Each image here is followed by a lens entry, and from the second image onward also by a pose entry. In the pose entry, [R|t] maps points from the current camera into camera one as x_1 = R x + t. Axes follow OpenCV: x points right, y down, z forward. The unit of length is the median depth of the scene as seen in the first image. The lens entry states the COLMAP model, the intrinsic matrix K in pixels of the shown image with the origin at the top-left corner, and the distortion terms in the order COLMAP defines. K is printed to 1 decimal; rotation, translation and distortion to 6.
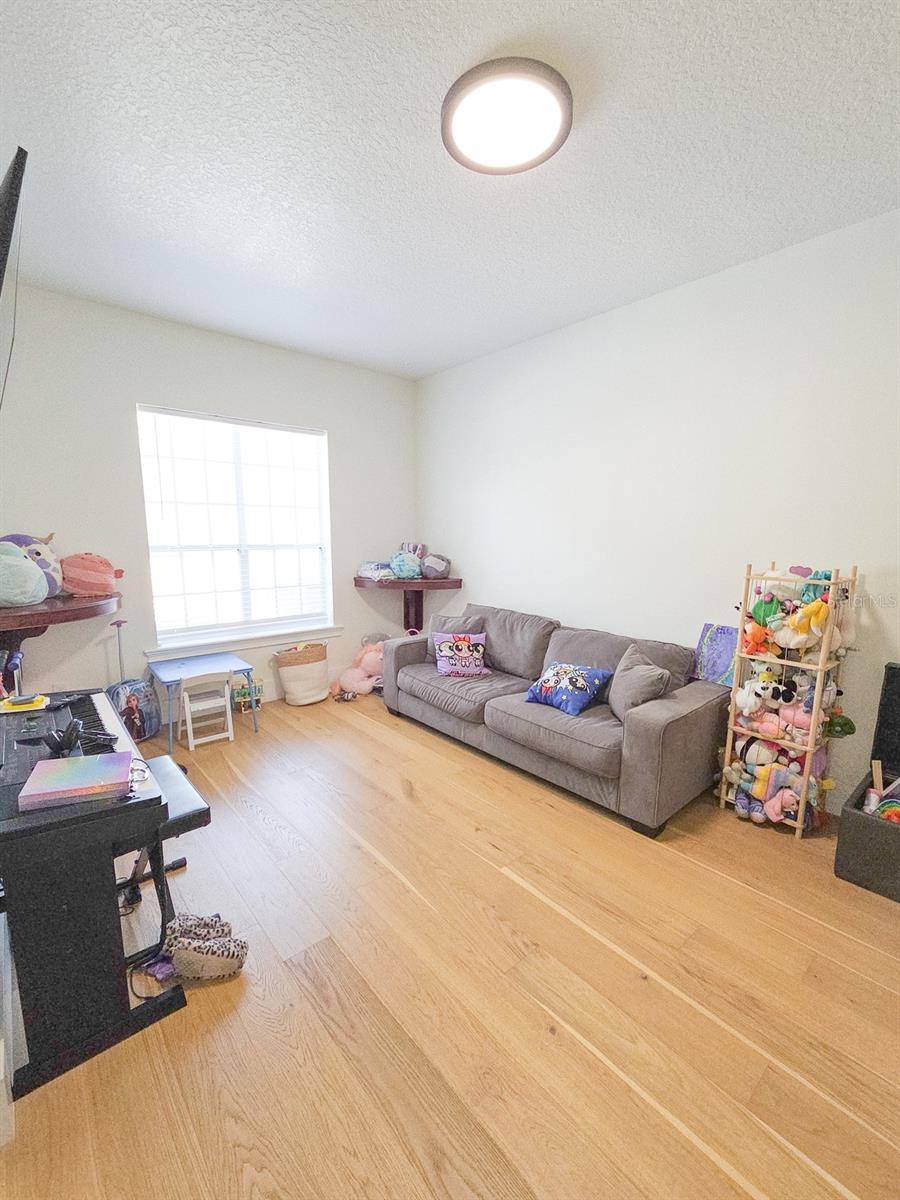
lens RADIAL K [[496.4, 0, 450.0], [0, 496.4, 600.0], [0, 0, 1]] dist [-0.001238, 0.000160]
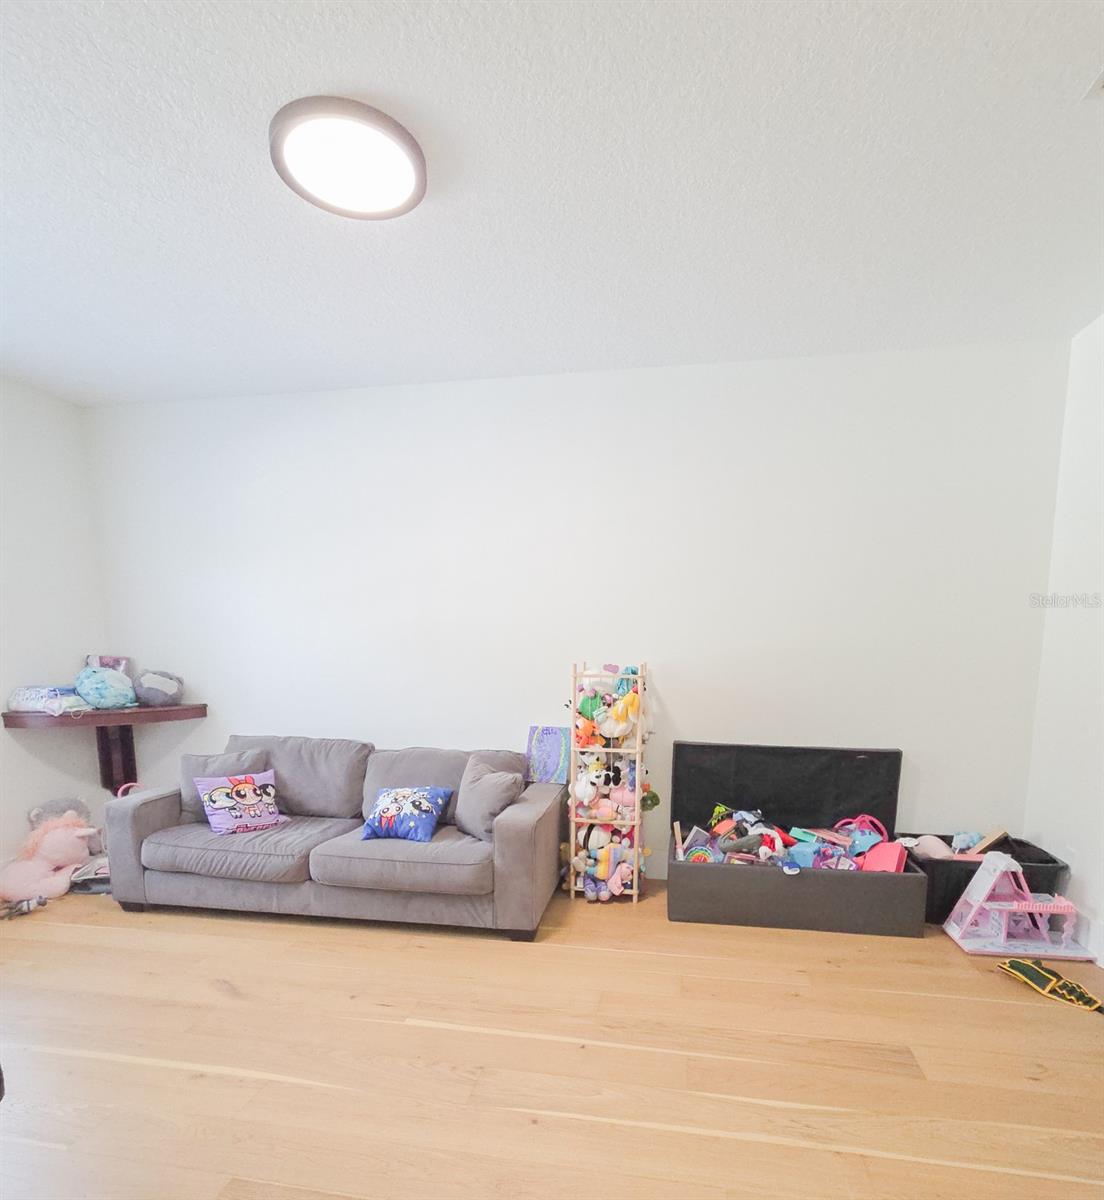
lens RADIAL K [[640.4, 0, 552.0], [0, 640.4, 725.2], [0, 0, 1]] dist [0.000564, 0.000285]
pose [[0.779064, -0.081873, 0.621576, -0.274981], [0.090890, 0.995712, 0.017235, 0.029031], [-0.620322, 0.043068, 0.783164, -0.036575]]
